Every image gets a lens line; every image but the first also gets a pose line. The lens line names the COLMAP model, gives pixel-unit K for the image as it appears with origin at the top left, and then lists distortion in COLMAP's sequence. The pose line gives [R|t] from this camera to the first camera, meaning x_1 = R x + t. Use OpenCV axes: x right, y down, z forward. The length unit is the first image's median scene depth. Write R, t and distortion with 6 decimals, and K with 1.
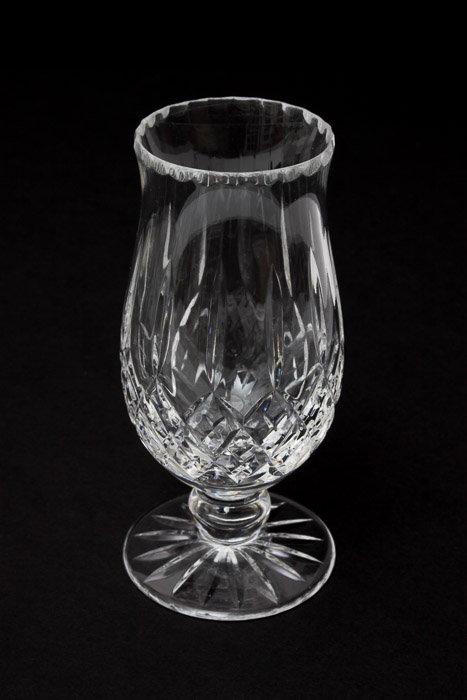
lens RADIAL K [[1665.0, 0, 232.7], [0, 1665.0, 350.2], [0, 0, 1]] dist [-0.055549, 0.000000]
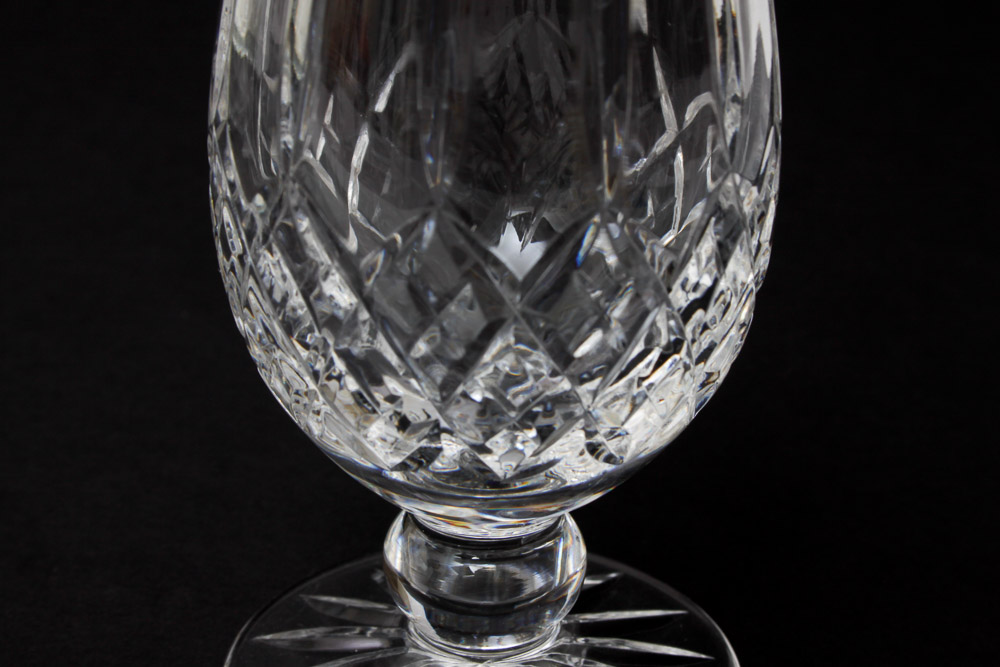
lens RADIAL K [[2551.5, 0, 502.0], [0, 2551.5, 333.1], [0, 0, 1]] dist [0.127710, 0.000000]
pose [[0.999781, 0.017879, -0.010876, 0.008315], [-0.018532, 0.997829, -0.063191, 0.079157], [0.009722, 0.063379, 0.997942, 0.385354]]
